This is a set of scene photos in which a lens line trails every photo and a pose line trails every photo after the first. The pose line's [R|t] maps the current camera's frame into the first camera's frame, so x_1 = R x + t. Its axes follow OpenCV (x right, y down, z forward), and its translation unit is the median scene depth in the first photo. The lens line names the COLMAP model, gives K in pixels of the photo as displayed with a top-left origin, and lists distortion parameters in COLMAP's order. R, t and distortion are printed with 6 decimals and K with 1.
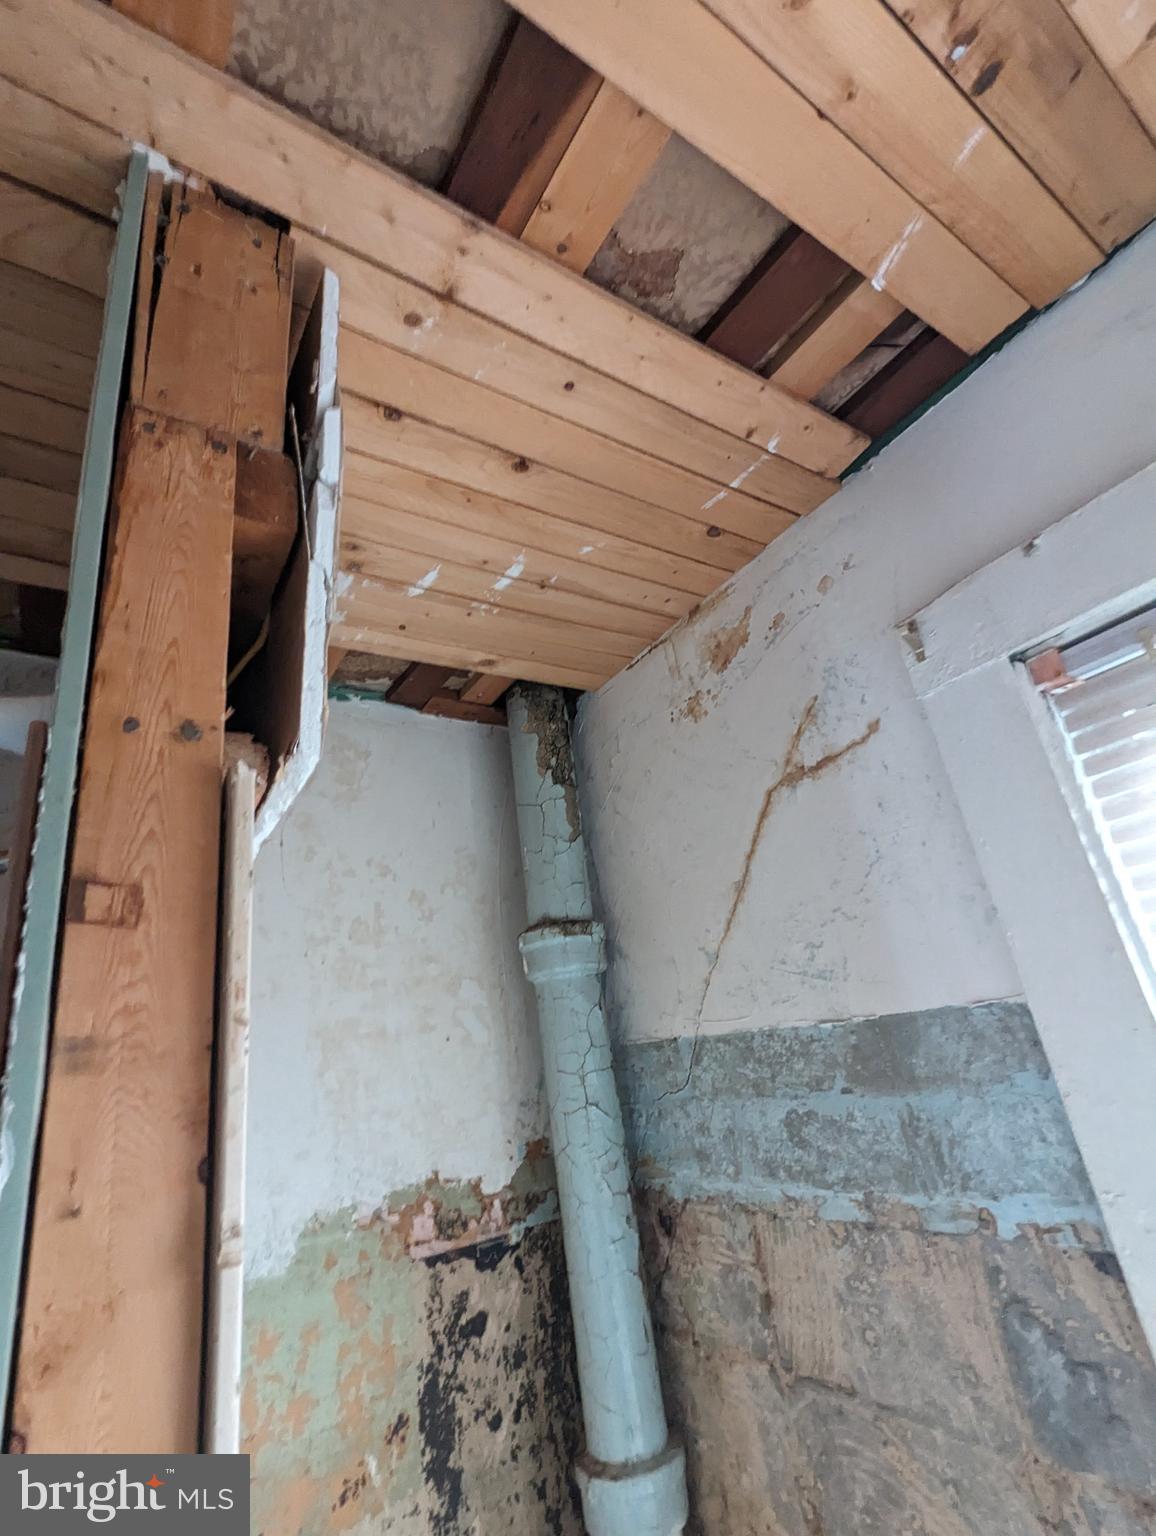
lens RADIAL K [[730.7, 0, 586.0], [0, 730.7, 769.1], [0, 0, 1]] dist [-0.002482, 0.001680]
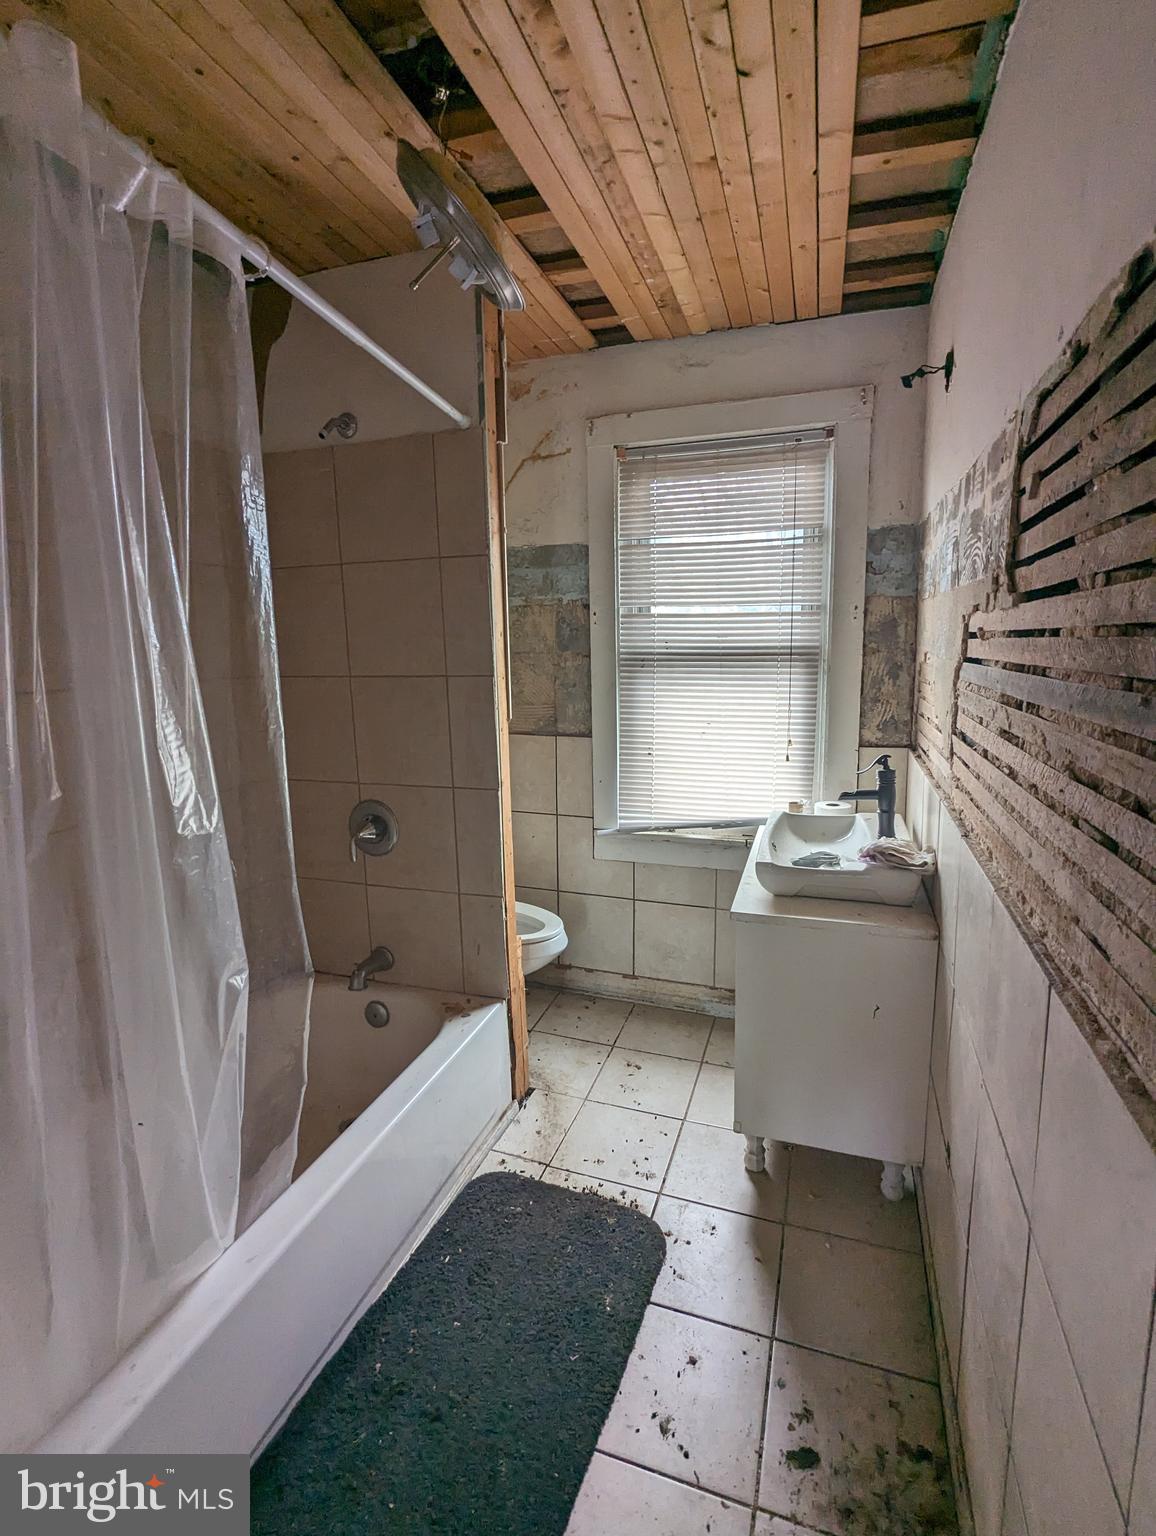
lens RADIAL K [[730.7, 0, 586.0], [0, 730.7, 769.1], [0, 0, 1]] dist [-0.002482, 0.001680]
pose [[0.779165, 0.020116, 0.626497, -1.281260], [-0.315331, 0.876383, 0.364033, -0.024150], [-0.541728, -0.481195, 0.689190, -1.581080]]
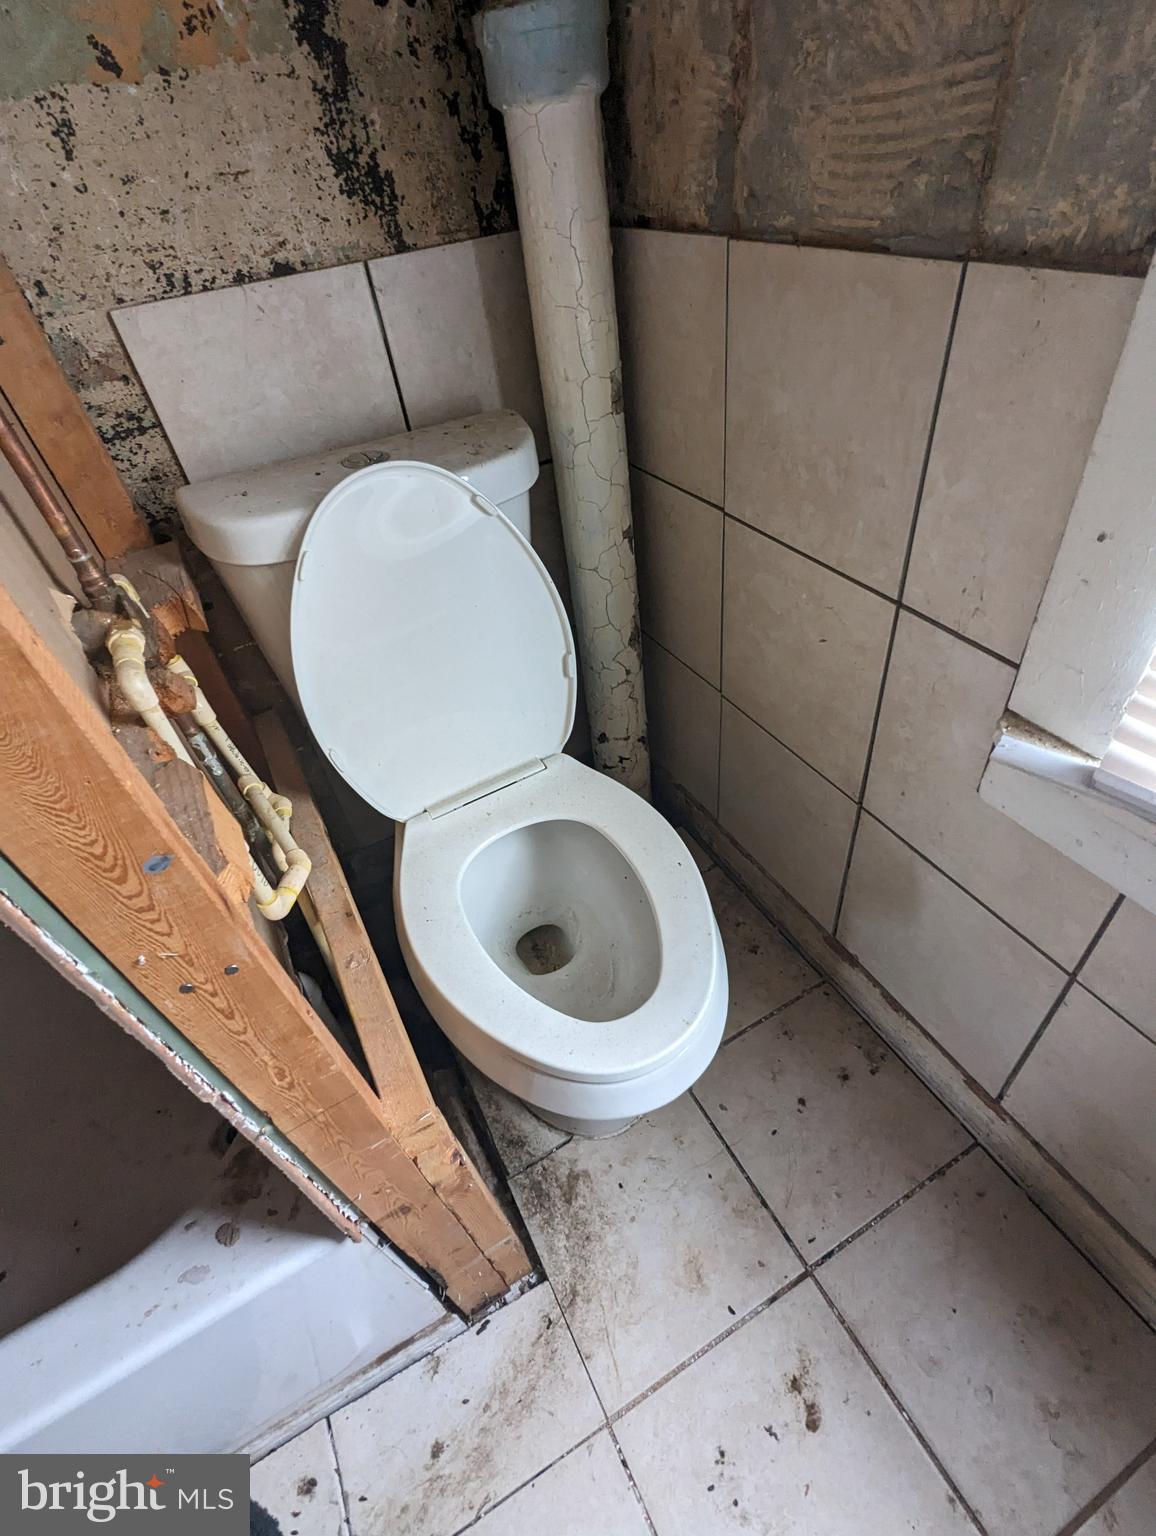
lens RADIAL K [[730.7, 0, 586.0], [0, 730.7, 769.1], [0, 0, 1]] dist [-0.002482, 0.001680]
pose [[0.996291, 0.072536, -0.046283, 0.215537], [0.010117, 0.435422, 0.900170, 0.606049], [0.085447, -0.897300, 0.433073, -0.086116]]
